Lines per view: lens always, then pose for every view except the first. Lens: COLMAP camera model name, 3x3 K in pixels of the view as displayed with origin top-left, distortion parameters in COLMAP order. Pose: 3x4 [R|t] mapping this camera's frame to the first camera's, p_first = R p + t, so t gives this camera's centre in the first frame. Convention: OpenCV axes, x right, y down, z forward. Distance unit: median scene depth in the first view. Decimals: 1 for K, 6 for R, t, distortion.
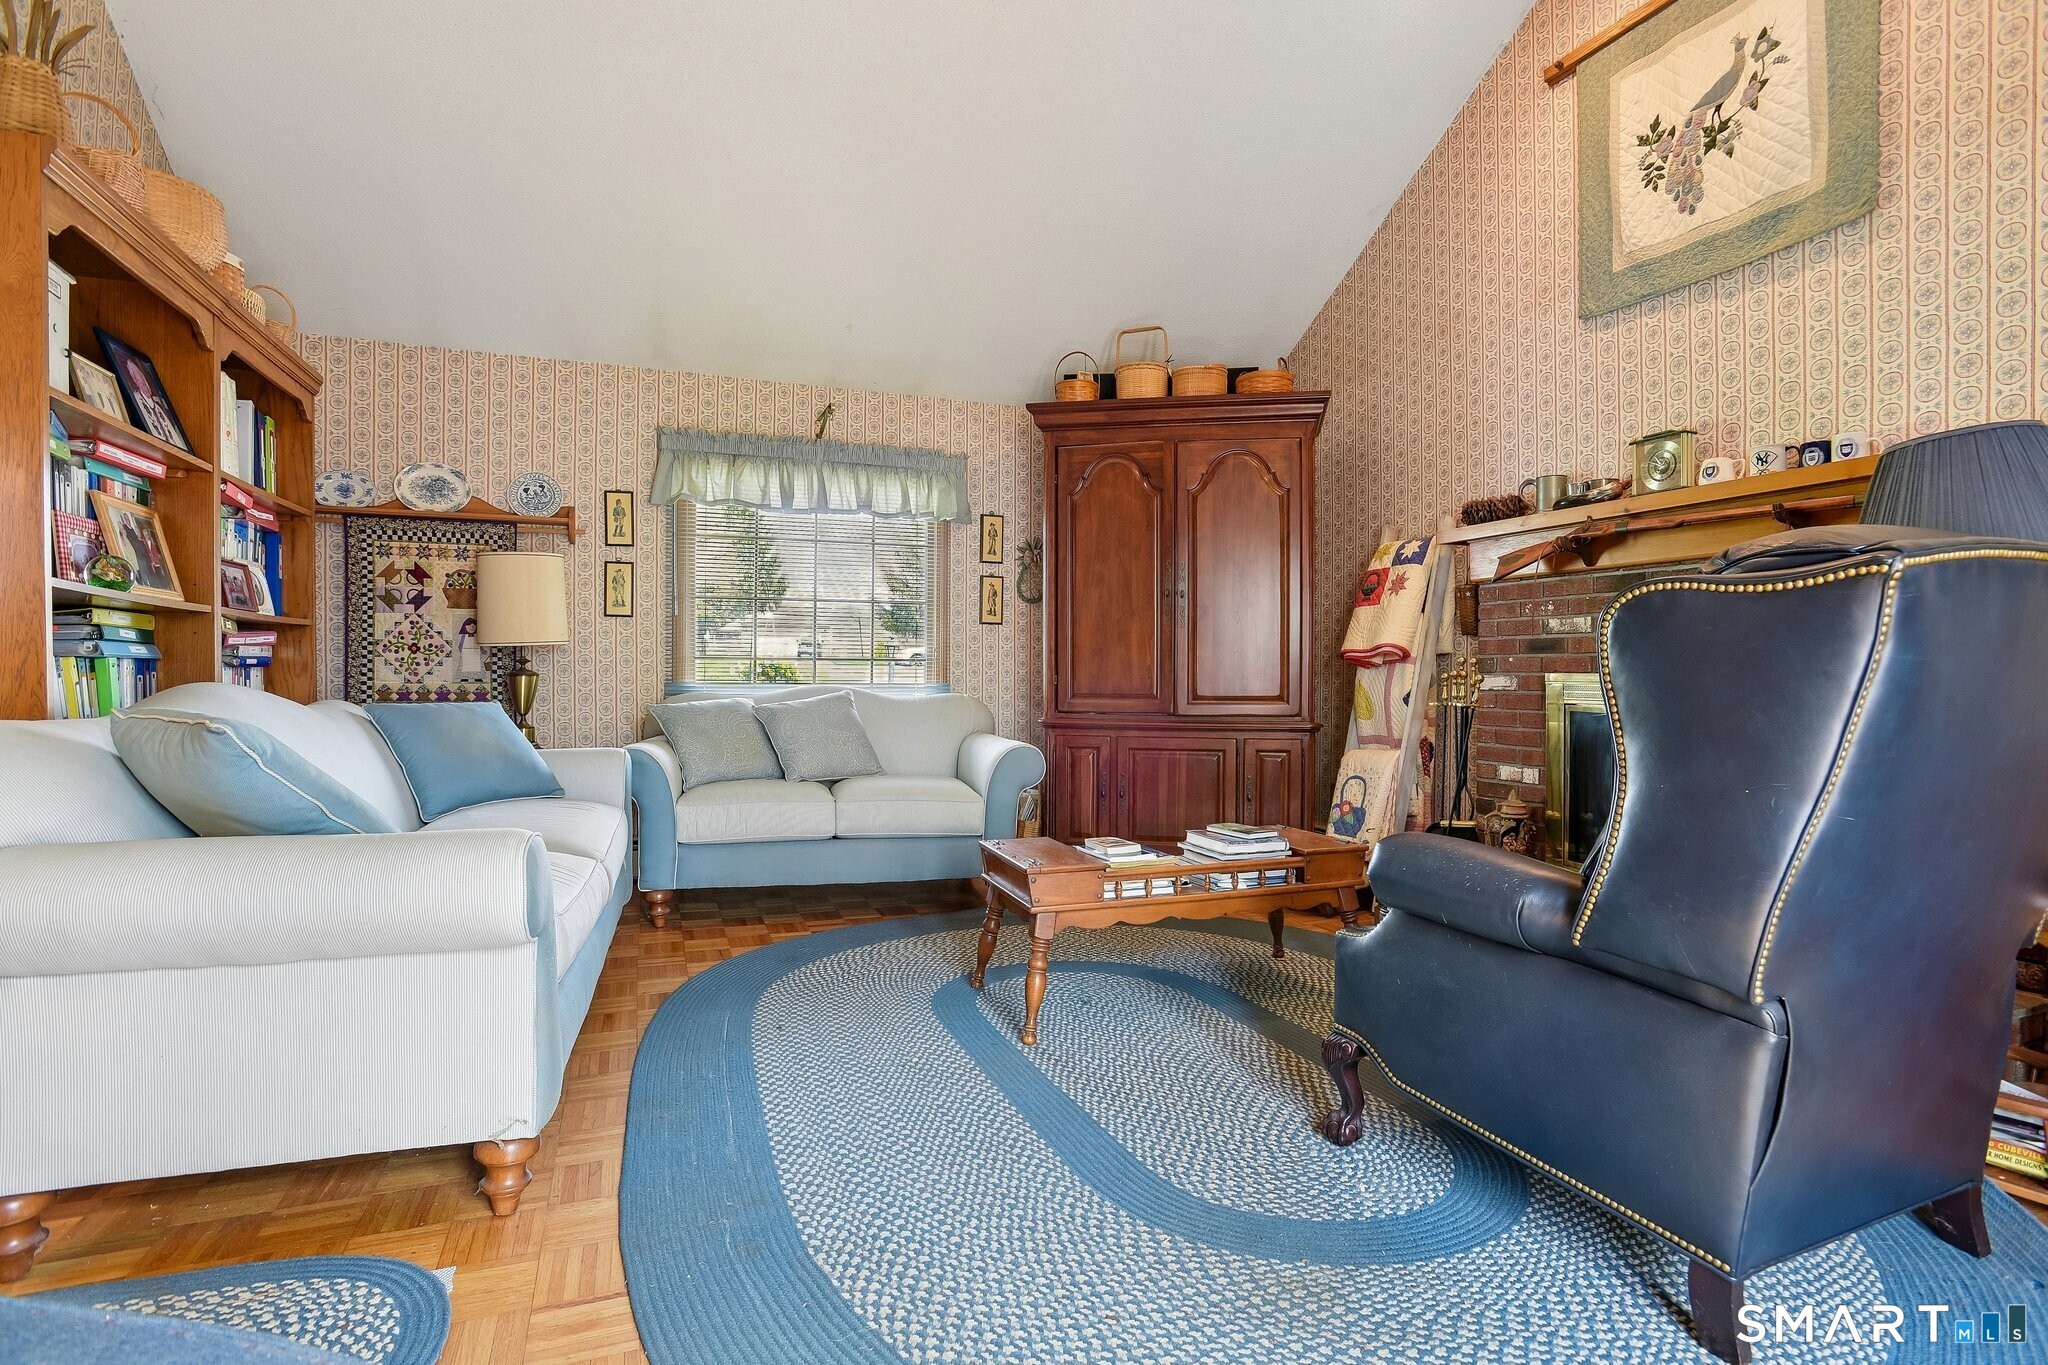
lens RADIAL K [[996.2, 0, 1048.9], [0, 996.2, 686.1], [0, 0, 1]] dist [-0.064270, 0.028461]
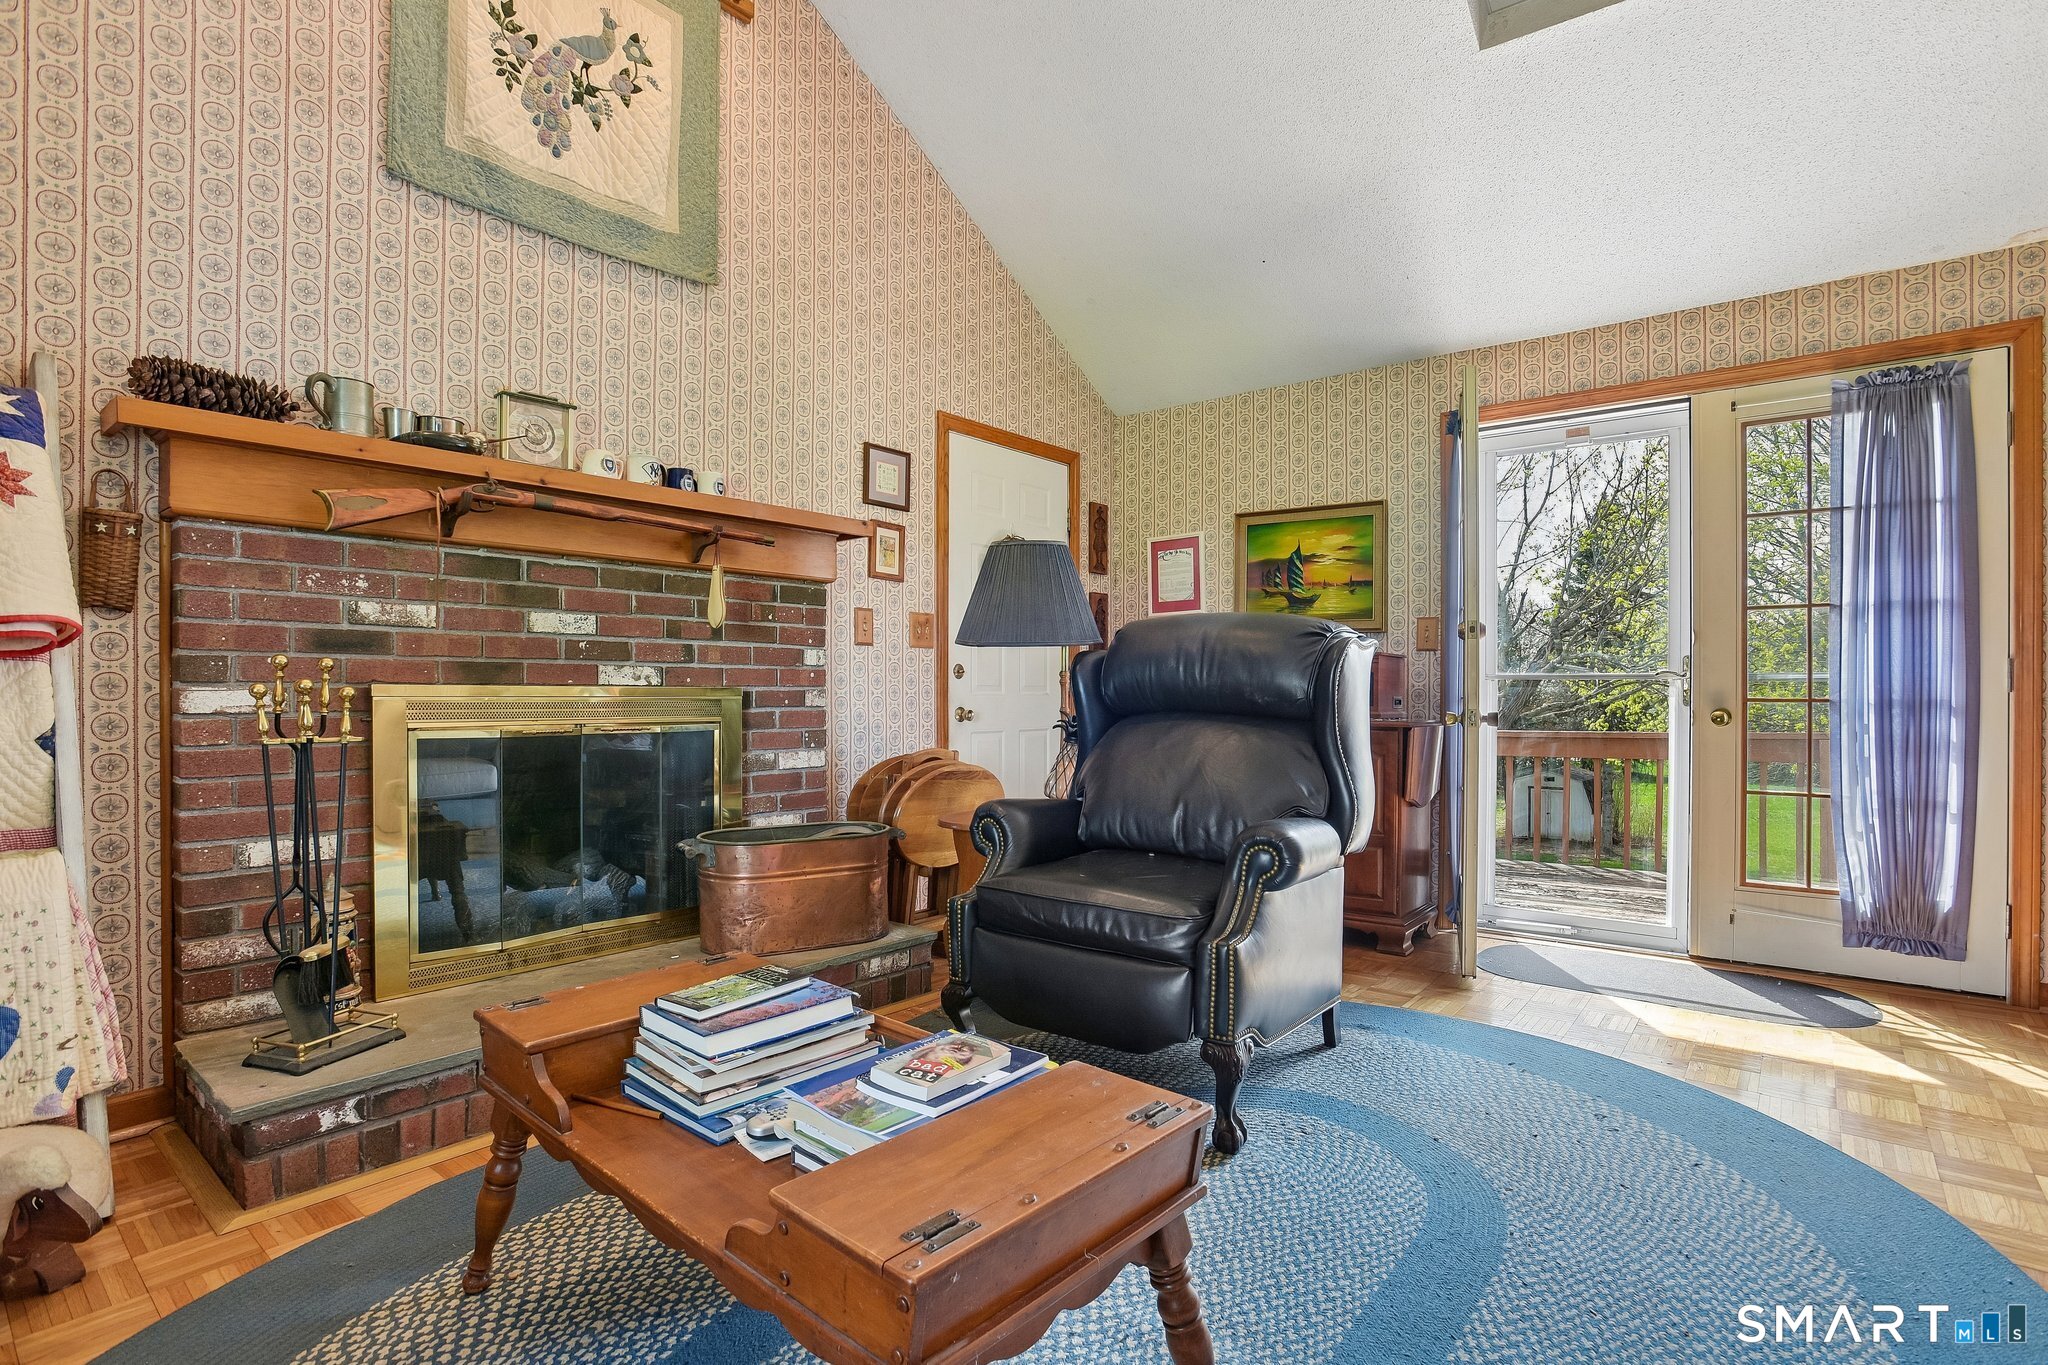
lens RADIAL K [[985.6, 0, 1037.8], [0, 985.6, 690.2], [0, 0, 1]] dist [-0.043253, 0.016662]
pose [[-0.465546, -0.000425, 0.885023, -0.297008], [0.006178, 0.999974, 0.003730, -0.009776], [-0.885002, 0.007204, -0.465532, 0.999571]]
